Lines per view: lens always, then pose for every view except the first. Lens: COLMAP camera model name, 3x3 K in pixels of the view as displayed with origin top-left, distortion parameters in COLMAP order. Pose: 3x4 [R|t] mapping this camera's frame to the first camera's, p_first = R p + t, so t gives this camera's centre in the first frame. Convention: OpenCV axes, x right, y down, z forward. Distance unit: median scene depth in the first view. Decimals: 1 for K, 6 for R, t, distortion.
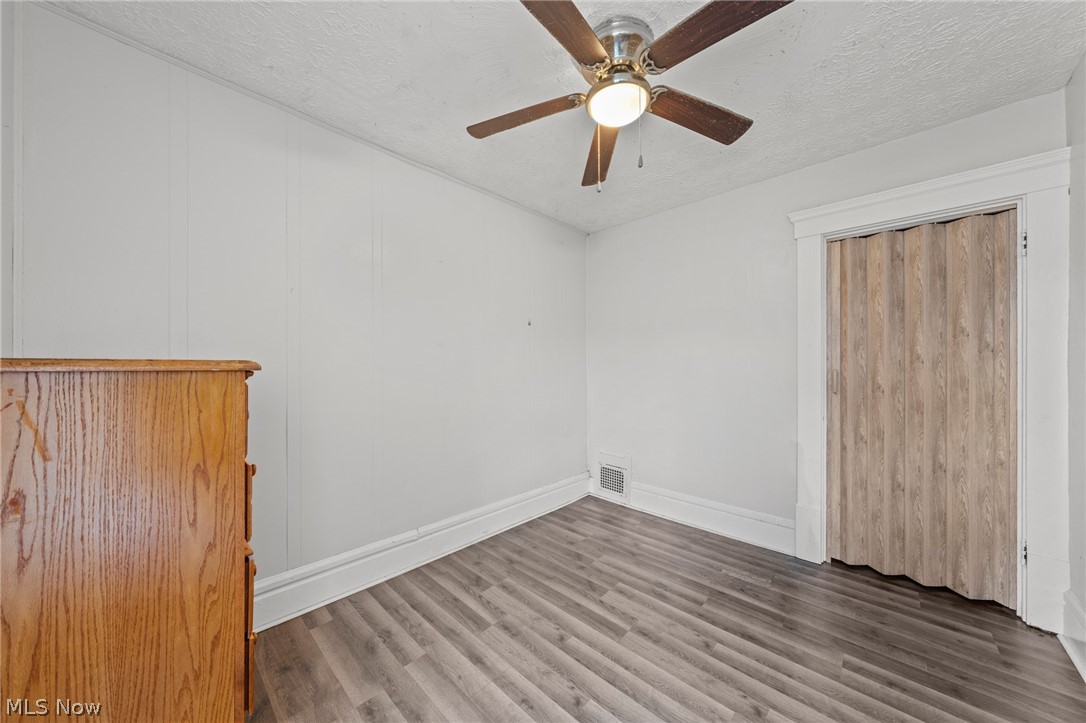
lens RADIAL K [[364.2, 0, 537.7], [0, 364.2, 364.7], [0, 0, 1]] dist [-0.002394, -0.000043]
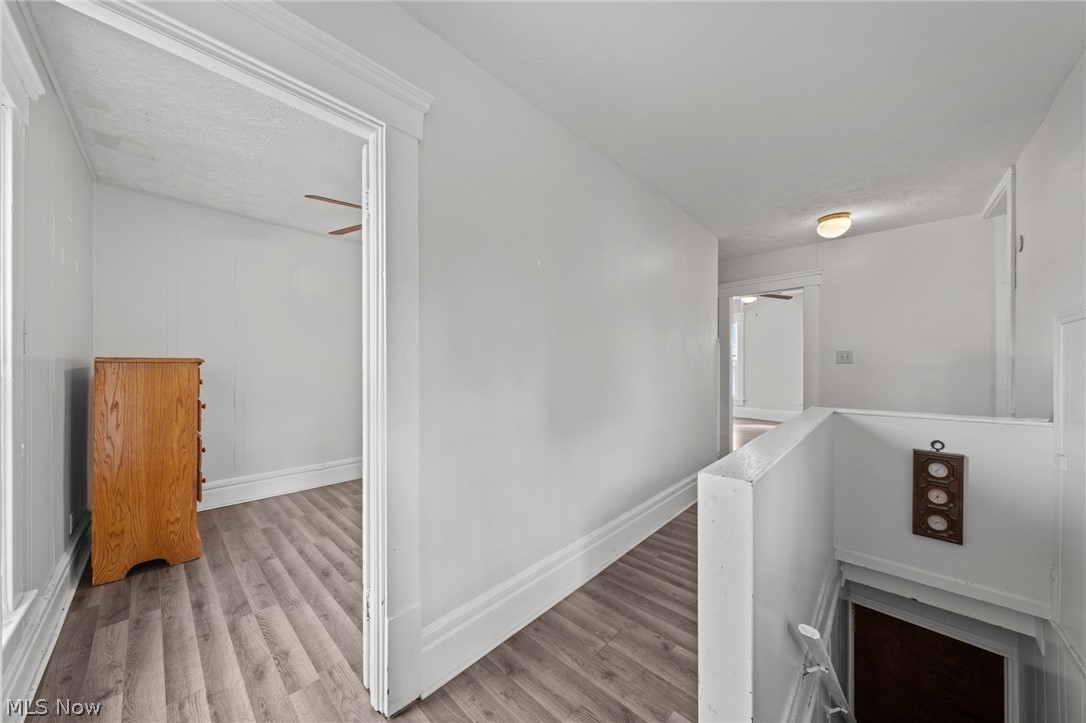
lens RADIAL K [[364.2, 0, 539.9], [0, 364.2, 361.7], [0, 0, 1]] dist [-0.002394, -0.000043]
pose [[0.999977, 0.003773, 0.005547, 1.517495], [-0.003785, 0.999990, 0.002197, -0.001808], [-0.005539, -0.002218, 0.999982, -1.495142]]
